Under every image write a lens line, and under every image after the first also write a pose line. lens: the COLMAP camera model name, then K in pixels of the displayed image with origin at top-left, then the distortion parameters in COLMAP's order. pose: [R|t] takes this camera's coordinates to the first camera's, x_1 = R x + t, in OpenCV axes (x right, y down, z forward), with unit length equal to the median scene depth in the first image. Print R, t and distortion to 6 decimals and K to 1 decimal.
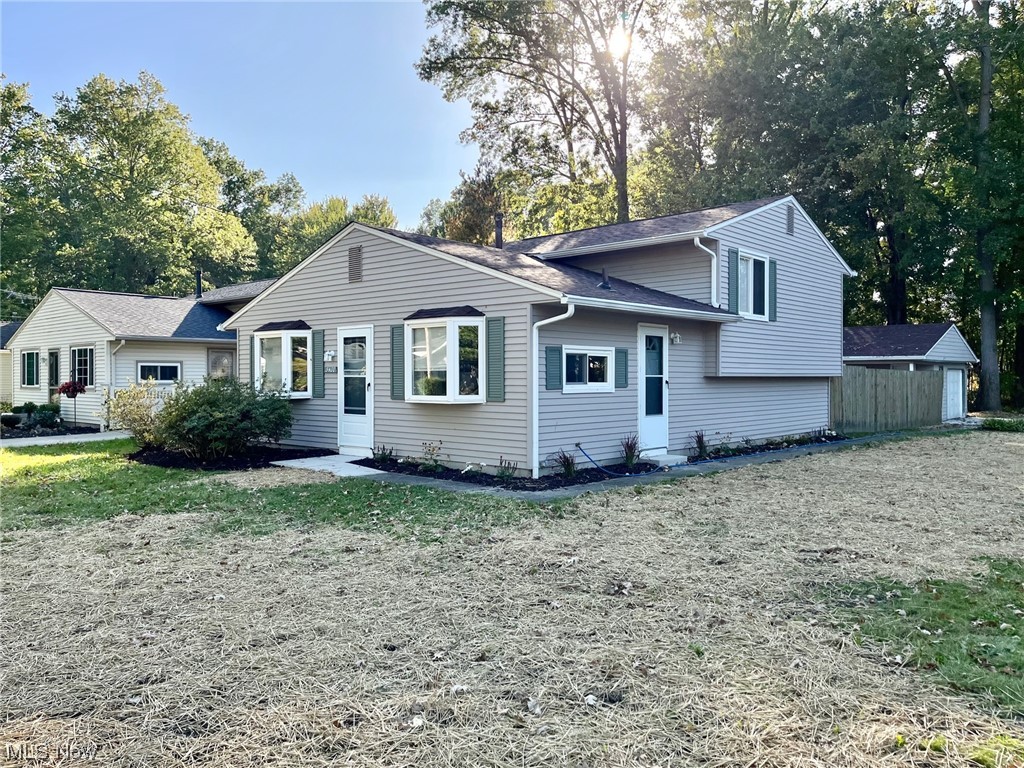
lens RADIAL K [[770.7, 0, 511.2], [0, 770.7, 385.5], [0, 0, 1]] dist [0.056215, -0.052496]
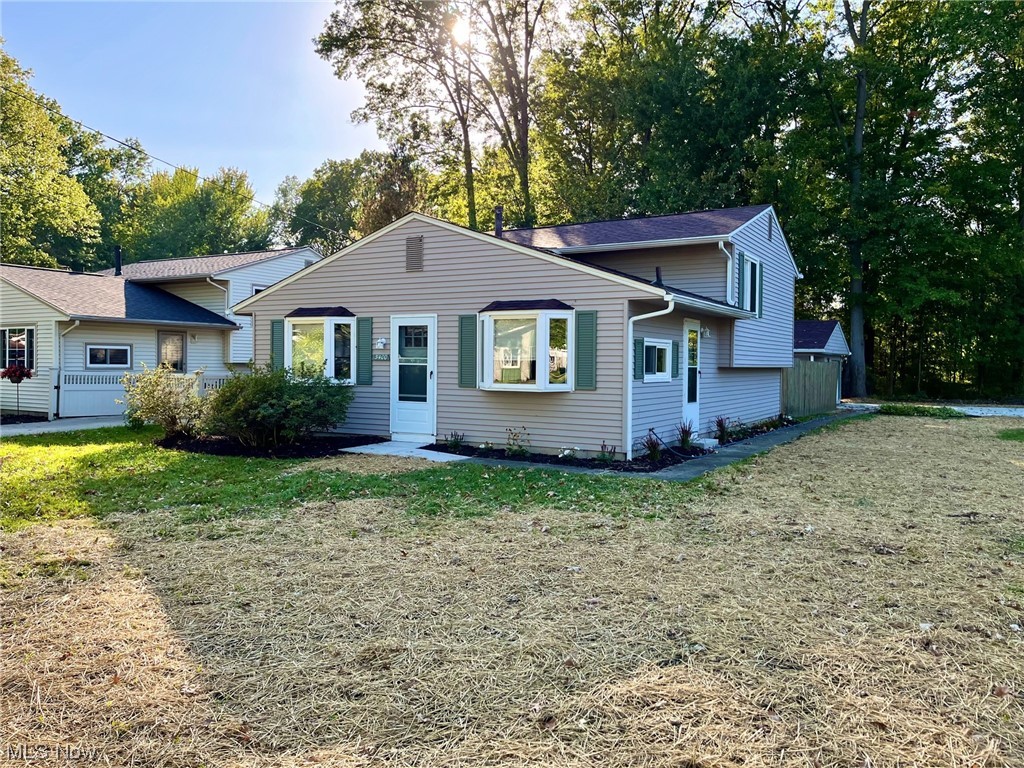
lens RADIAL K [[770.7, 0, 516.8], [0, 770.7, 381.3], [0, 0, 1]] dist [0.056215, -0.052496]
pose [[0.976898, 0.004585, 0.213658, -0.270304], [-0.007417, 0.999895, 0.012453, -0.002862], [-0.213578, -0.013750, 0.976829, -0.020629]]
